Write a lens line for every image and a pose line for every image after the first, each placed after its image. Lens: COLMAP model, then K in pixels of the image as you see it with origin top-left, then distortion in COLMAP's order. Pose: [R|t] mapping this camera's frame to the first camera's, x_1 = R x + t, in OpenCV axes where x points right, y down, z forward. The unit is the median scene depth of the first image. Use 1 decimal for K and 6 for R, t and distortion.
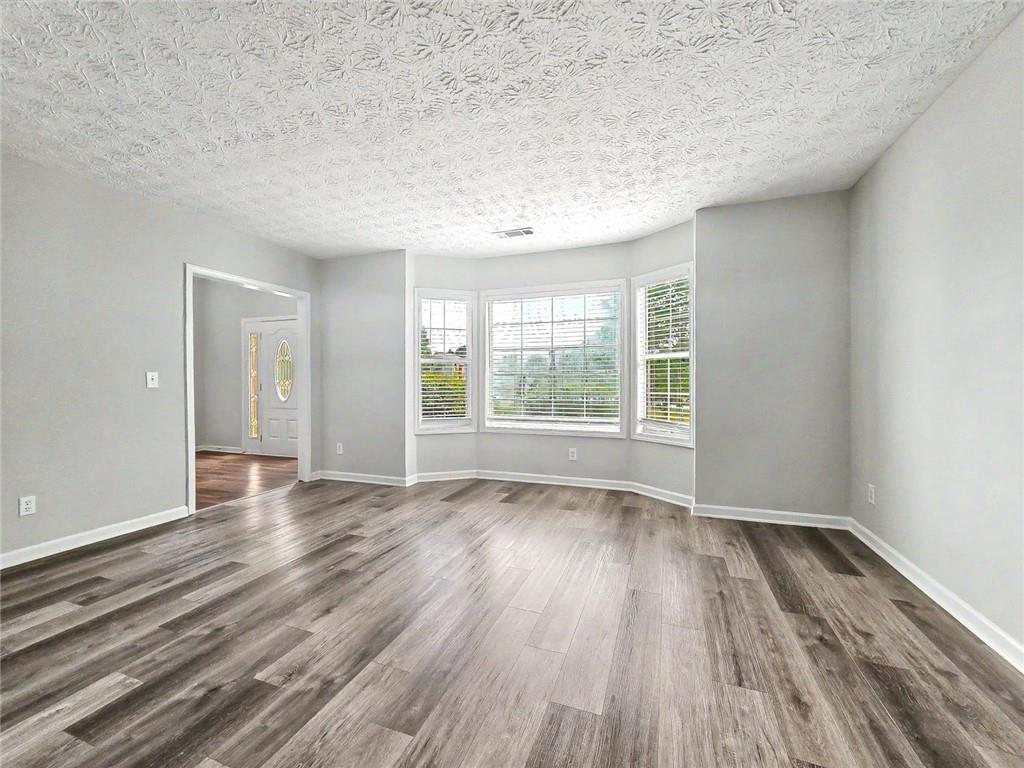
lens RADIAL K [[420.0, 0, 512.0], [0, 420.0, 384.0], [0, 0, 1]] dist [0.000958, 0.000011]
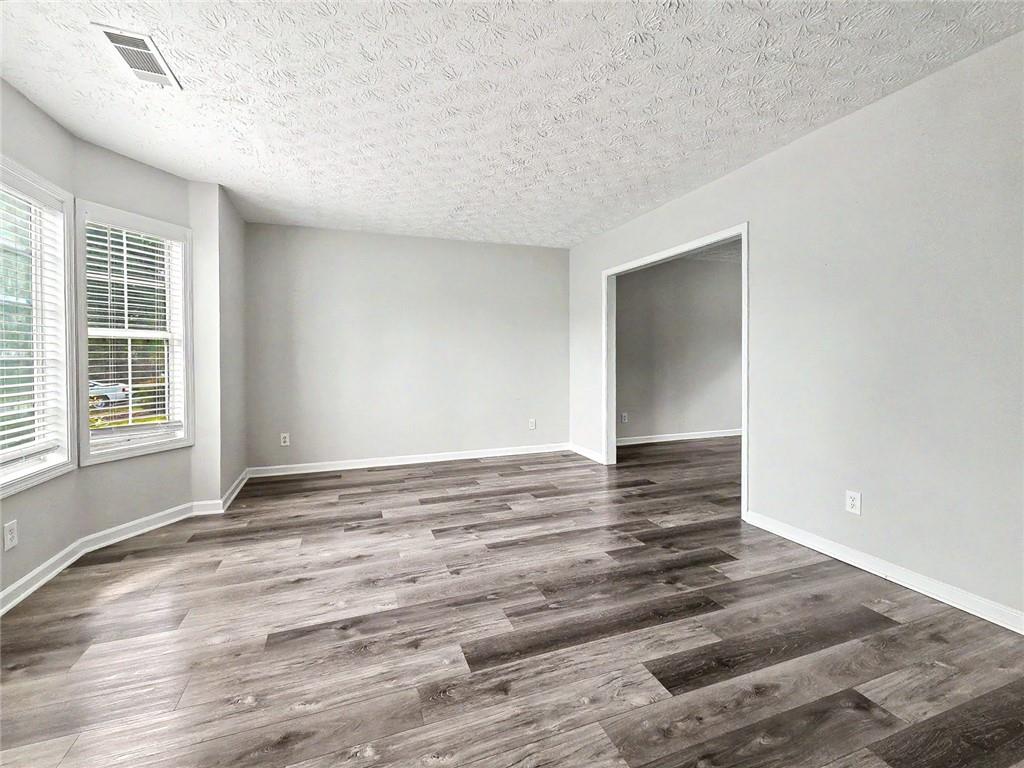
lens RADIAL K [[435.9, 0, 512.6], [0, 435.9, 365.6], [0, 0, 1]] dist [0.004324, 0.000282]
pose [[-0.644904, -0.005836, 0.764241, -1.215230], [0.015281, 0.999672, 0.020529, -0.036355], [-0.764111, 0.024917, -0.644604, 1.905273]]
